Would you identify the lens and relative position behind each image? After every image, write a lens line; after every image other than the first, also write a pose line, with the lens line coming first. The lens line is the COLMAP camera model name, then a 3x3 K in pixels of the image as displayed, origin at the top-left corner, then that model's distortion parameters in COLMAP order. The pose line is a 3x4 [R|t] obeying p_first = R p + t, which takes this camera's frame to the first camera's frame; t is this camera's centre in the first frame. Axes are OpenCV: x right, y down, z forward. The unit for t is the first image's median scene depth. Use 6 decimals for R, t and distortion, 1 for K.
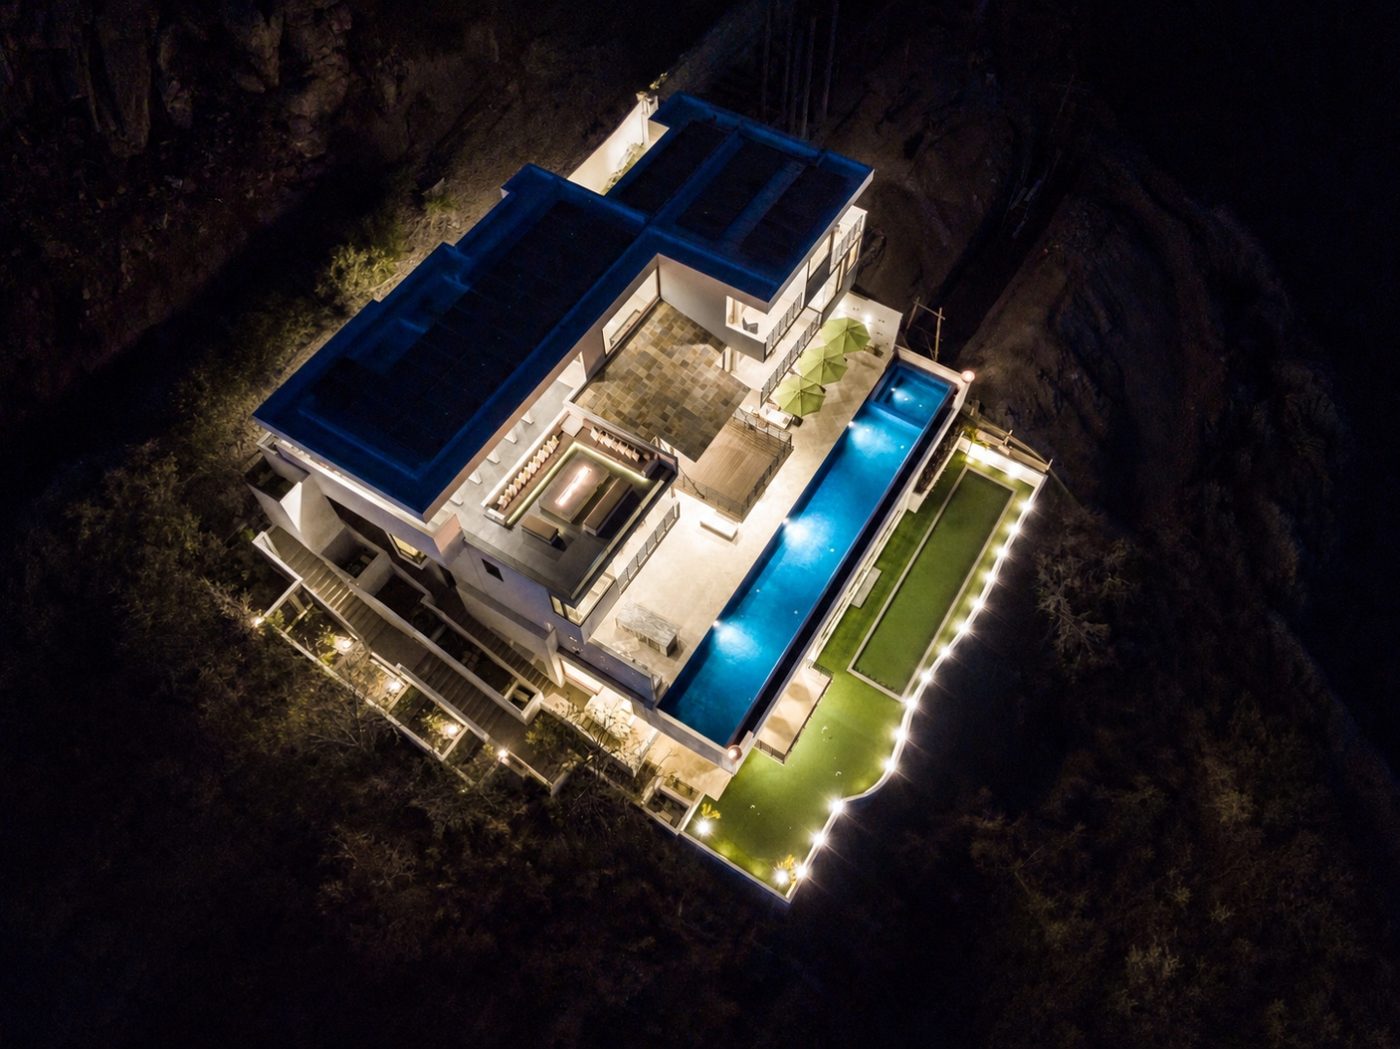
lens RADIAL K [[983.1, 0, 700.0], [0, 983.1, 524.5], [0, 0, 1]] dist [-0.001420, -0.000991]
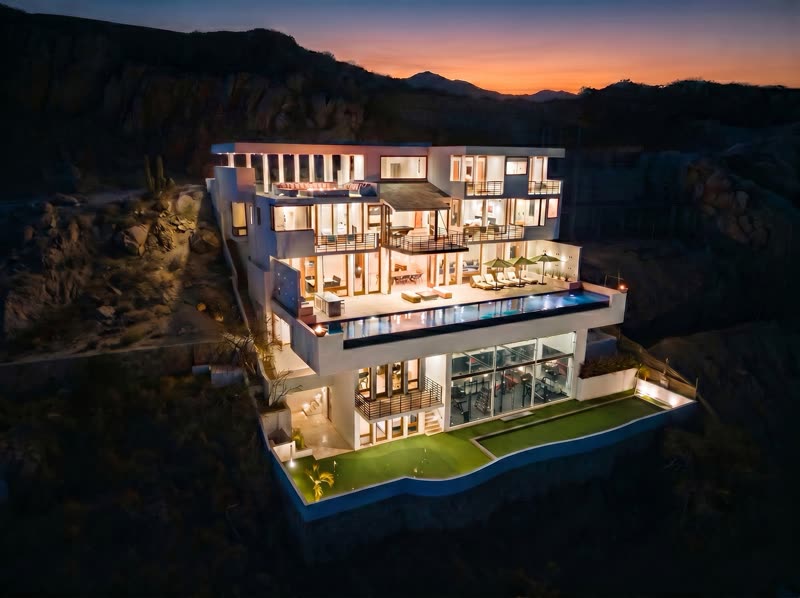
lens RADIAL K [[561.8, 0, 400.0], [0, 561.8, 299.0], [0, 0, 1]] dist [-0.001420, -0.000991]
pose [[0.870303, 0.143267, -0.471218, 0.404876], [-0.435367, 0.671120, -0.600045, 0.521323], [0.230277, 0.727374, 0.646451, 0.442675]]
